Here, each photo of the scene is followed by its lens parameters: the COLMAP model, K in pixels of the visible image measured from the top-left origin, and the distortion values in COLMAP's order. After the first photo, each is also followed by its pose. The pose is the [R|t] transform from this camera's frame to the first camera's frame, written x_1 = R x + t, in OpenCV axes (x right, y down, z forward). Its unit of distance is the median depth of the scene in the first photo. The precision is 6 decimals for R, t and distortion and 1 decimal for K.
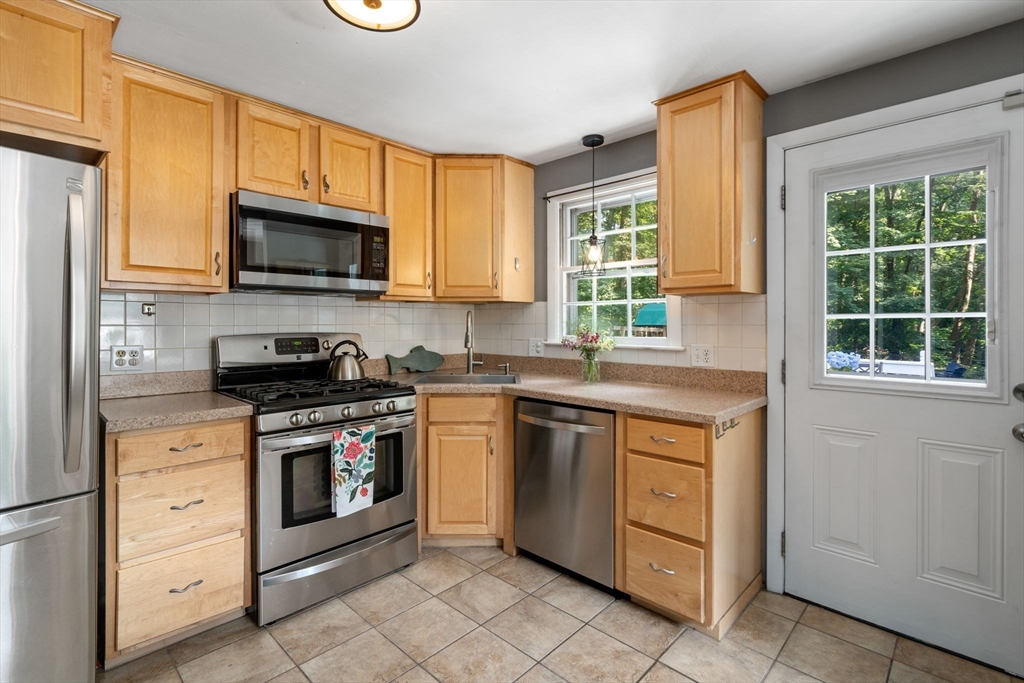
lens RADIAL K [[472.4, 0, 508.3], [0, 472.4, 325.5], [0, 0, 1]] dist [-0.000949, -0.000102]
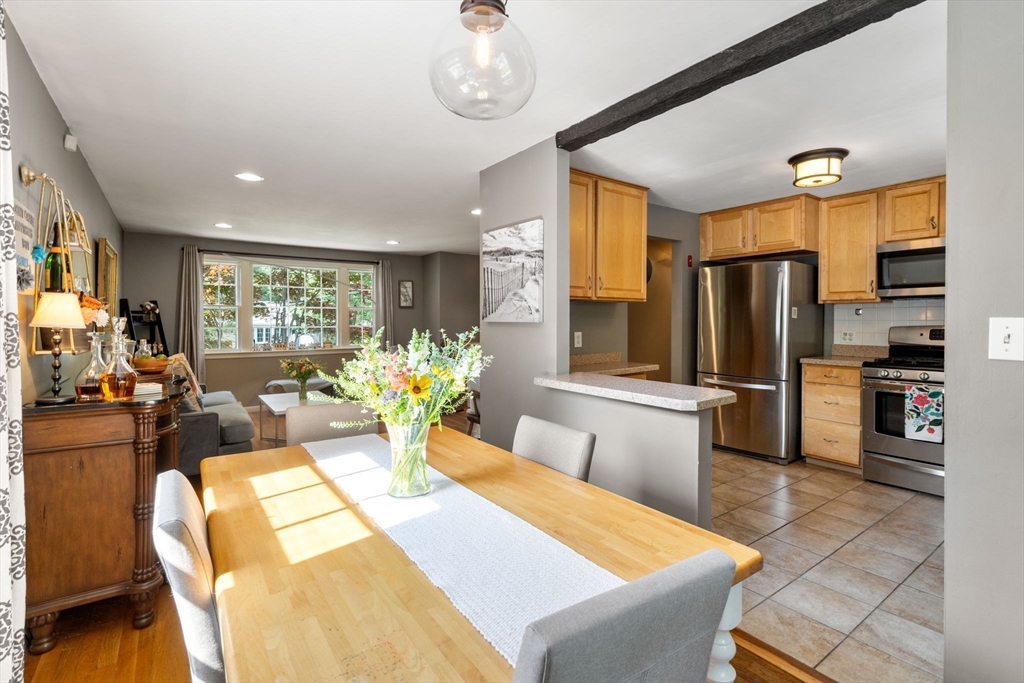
lens RADIAL K [[472.4, 0, 513.6], [0, 472.4, 333.7], [0, 0, 1]] dist [-0.000949, -0.000102]
pose [[-0.177984, 0.022509, -0.983776, 1.432474], [-0.001275, 0.999732, 0.023105, 0.011427], [0.984033, 0.005366, -0.177908, -0.042907]]
